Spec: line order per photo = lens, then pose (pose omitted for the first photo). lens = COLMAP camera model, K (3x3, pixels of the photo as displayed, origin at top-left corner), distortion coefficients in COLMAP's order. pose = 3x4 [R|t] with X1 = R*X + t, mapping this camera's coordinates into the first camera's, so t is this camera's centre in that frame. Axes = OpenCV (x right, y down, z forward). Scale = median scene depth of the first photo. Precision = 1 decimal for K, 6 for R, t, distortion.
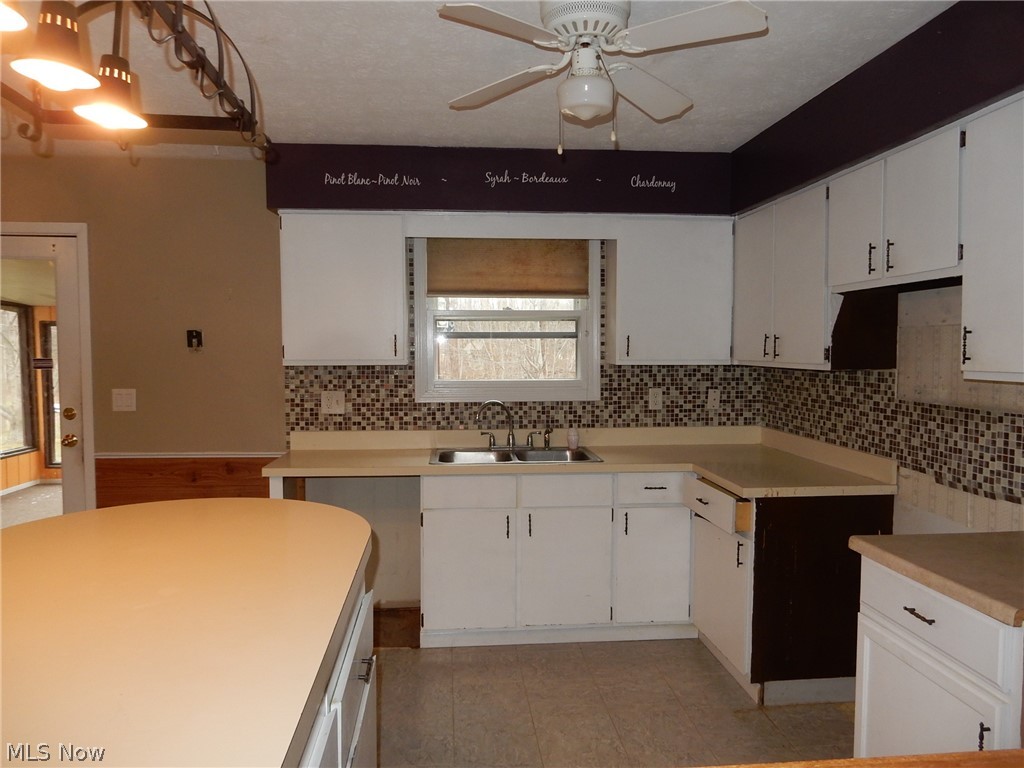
lens RADIAL K [[741.3, 0, 516.9], [0, 741.3, 388.9], [0, 0, 1]] dist [-0.015550, 0.003907]
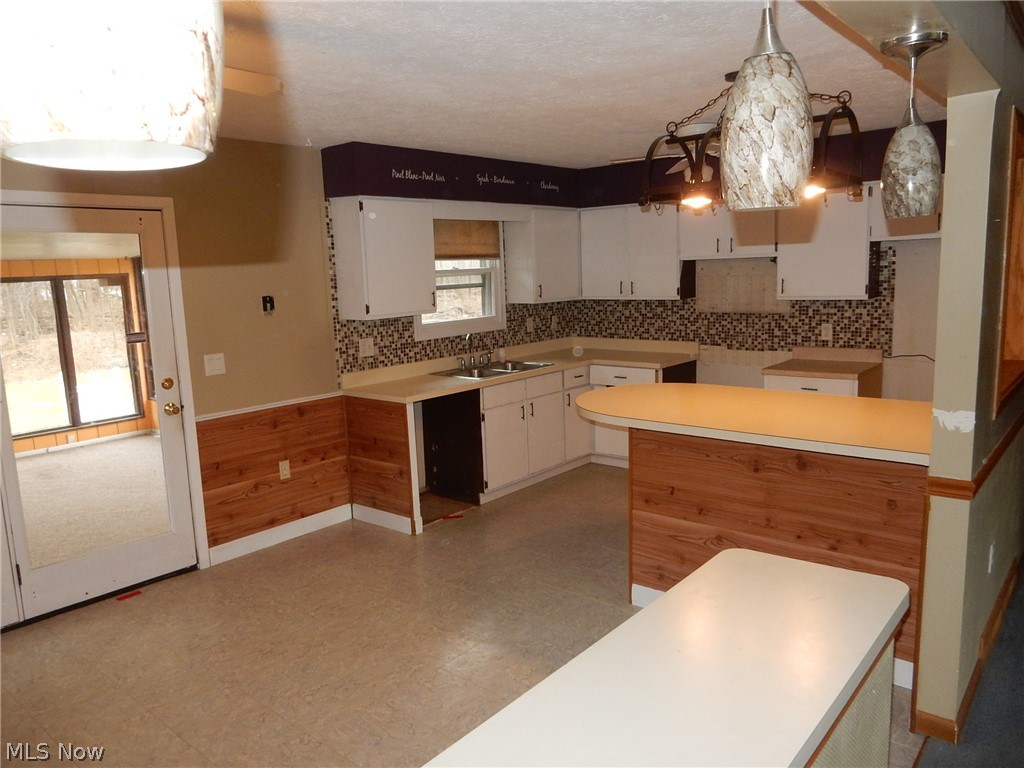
lens RADIAL K [[741.3, 0, 516.9], [0, 741.3, 388.9], [0, 0, 1]] dist [-0.015550, 0.003907]
pose [[0.707447, -0.139636, 0.692835, -0.955768], [0.073588, 0.989514, 0.124288, -0.050051], [-0.702925, -0.036943, 0.710304, -0.079578]]
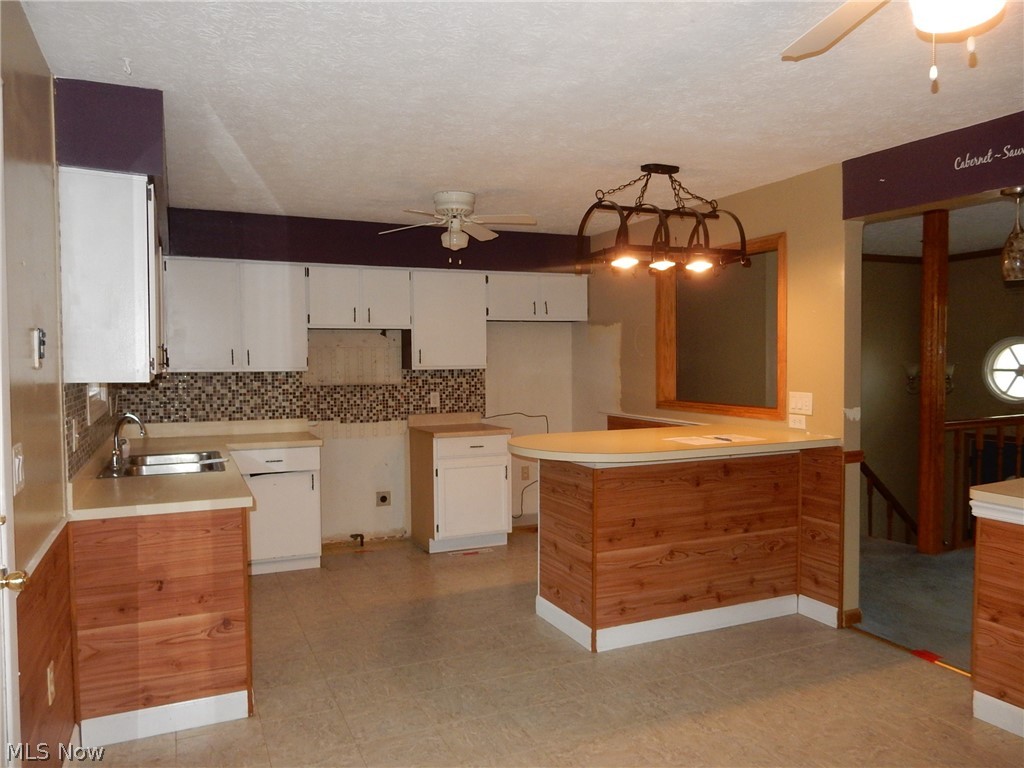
lens RADIAL K [[737.4, 0, 509.8], [0, 737.4, 393.5], [0, 0, 1]] dist [-0.007681, 0.001763]
pose [[-0.334447, -0.038507, 0.941627, -1.058486], [0.057375, 0.996480, 0.061129, -0.038215], [-0.940666, 0.074470, -0.331061, 0.844318]]
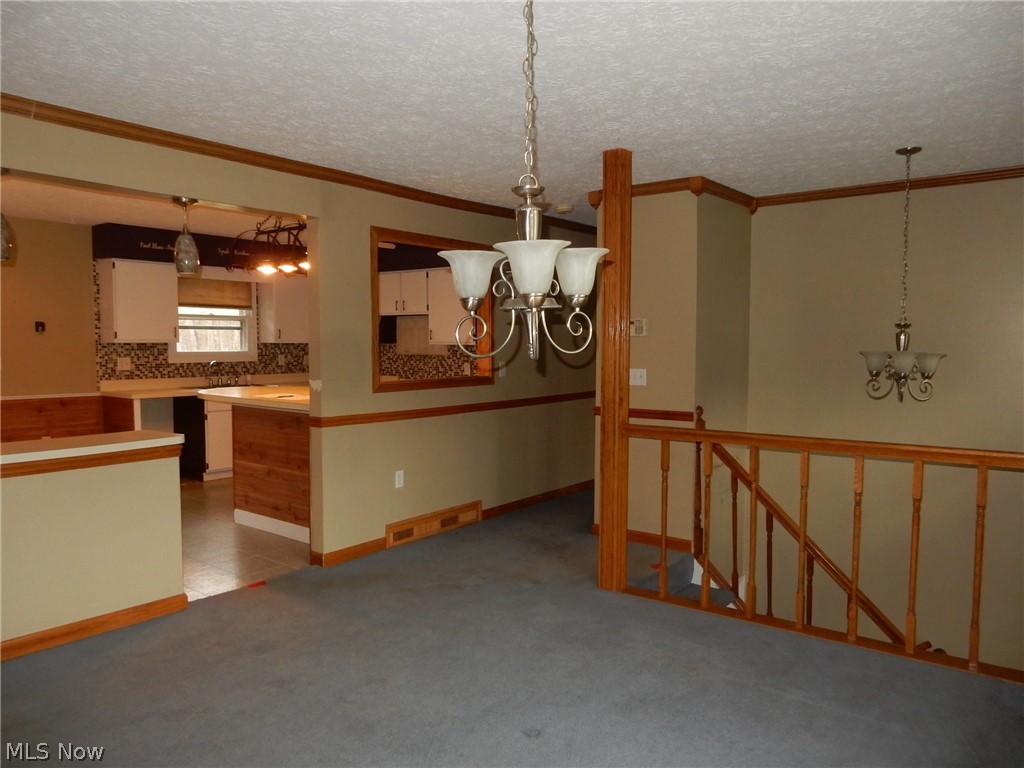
lens RADIAL K [[737.4, 0, 509.8], [0, 737.4, 393.5], [0, 0, 1]] dist [-0.007681, 0.001763]
pose [[0.681940, -0.046708, 0.729915, -0.917513], [0.032854, 0.998908, 0.033227, 0.061844], [-0.730670, 0.001321, 0.682730, -0.897372]]
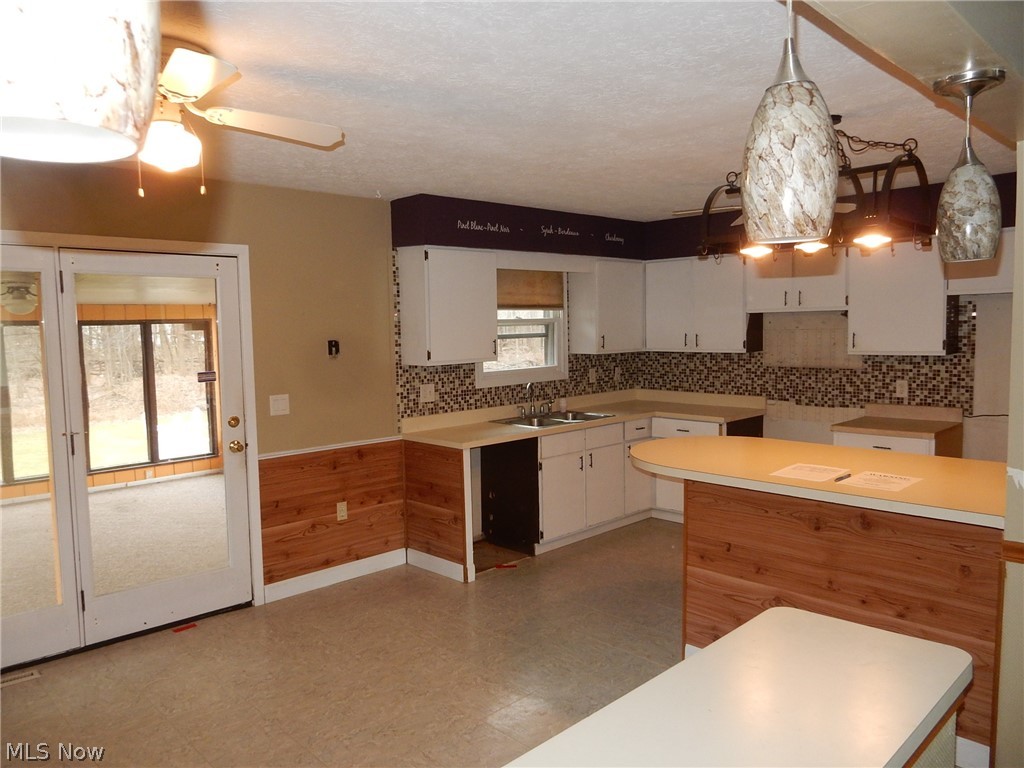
lens RADIAL K [[741.3, 0, 516.9], [0, 741.3, 388.9], [0, 0, 1]] dist [-0.015550, 0.003907]
pose [[0.773588, -0.071542, 0.629638, -0.938638], [0.054487, 0.997436, 0.046388, -0.040041], [-0.631342, -0.001578, 0.775503, -0.090748]]
